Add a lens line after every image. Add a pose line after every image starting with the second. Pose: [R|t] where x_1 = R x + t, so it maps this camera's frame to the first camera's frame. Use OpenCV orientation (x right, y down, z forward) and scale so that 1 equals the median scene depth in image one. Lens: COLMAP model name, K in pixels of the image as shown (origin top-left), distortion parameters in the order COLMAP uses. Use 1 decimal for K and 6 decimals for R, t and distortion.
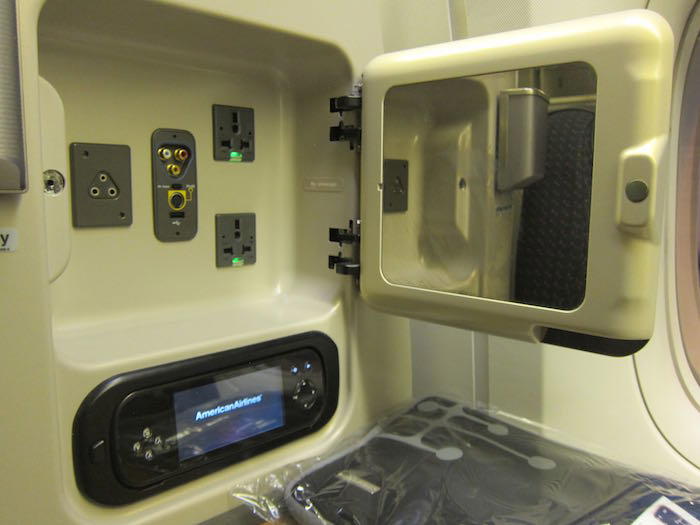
lens RADIAL K [[579.6, 0, 350.0], [0, 579.6, 262.5], [0, 0, 1]] dist [-0.057896, -0.001042]
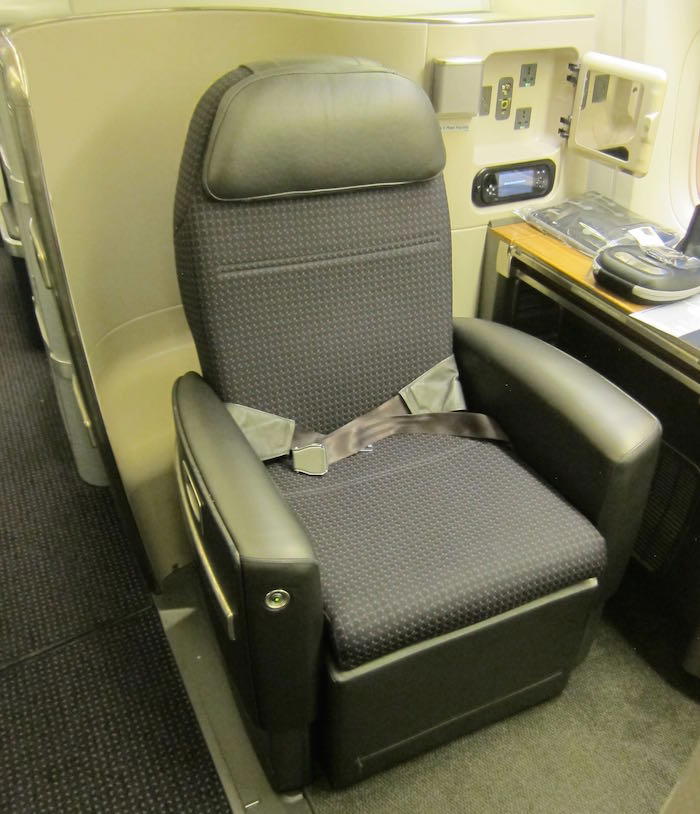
lens RADIAL K [[743.4, 0, 365.1], [0, 743.4, 407.0], [0, 0, 1]] dist [-0.020745, -0.009299]
pose [[0.946637, 0.187611, -0.262069, 0.247884], [-0.048262, 0.886464, 0.460274, -0.394246], [0.318667, -0.423064, 0.848215, -2.632852]]
